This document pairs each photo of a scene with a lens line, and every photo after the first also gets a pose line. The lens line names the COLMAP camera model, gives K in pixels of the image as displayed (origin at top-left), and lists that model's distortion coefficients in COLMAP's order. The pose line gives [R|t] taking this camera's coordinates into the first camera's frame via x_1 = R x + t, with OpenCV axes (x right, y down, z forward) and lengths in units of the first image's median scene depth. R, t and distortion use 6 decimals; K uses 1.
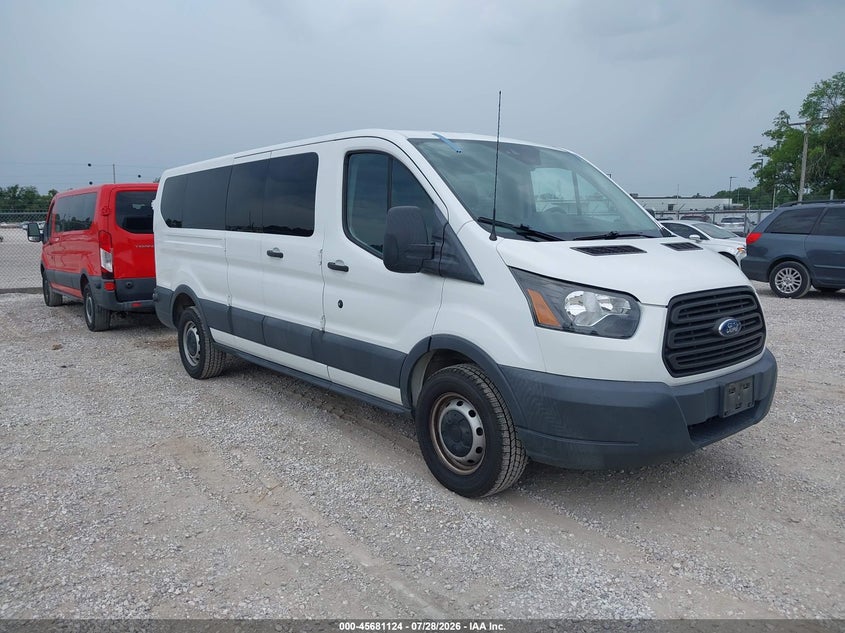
lens RADIAL K [[677.8, 0, 422.5], [0, 677.8, 316.5], [0, 0, 1]] dist [0.001364, -0.005495]
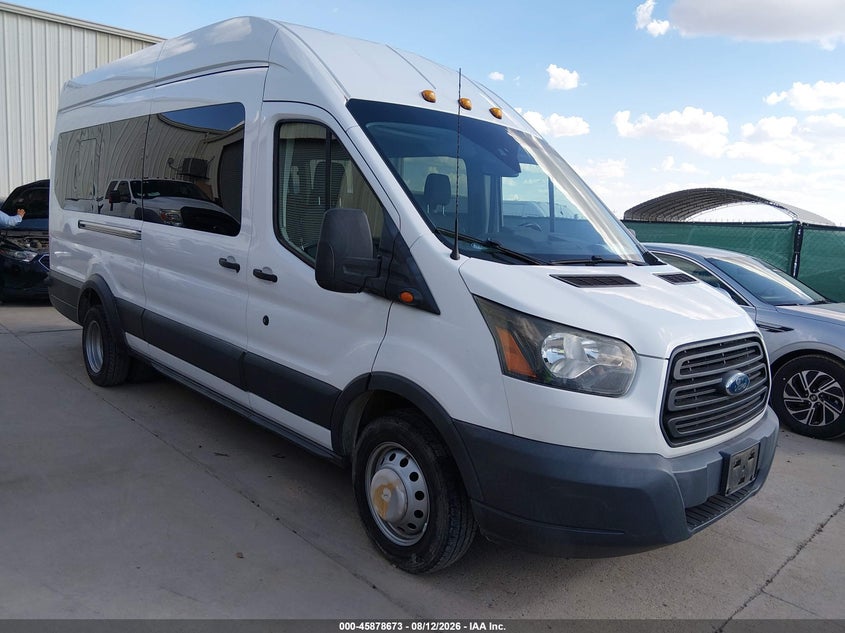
lens RADIAL K [[660.2, 0, 422.5], [0, 660.2, 316.5], [0, 0, 1]] dist [0.019250, 0.002168]
pose [[0.996175, 0.056813, 0.066387, 0.018178], [-0.056940, 0.998378, 0.000022, -0.041113], [-0.066278, -0.003802, 0.997794, 0.218232]]
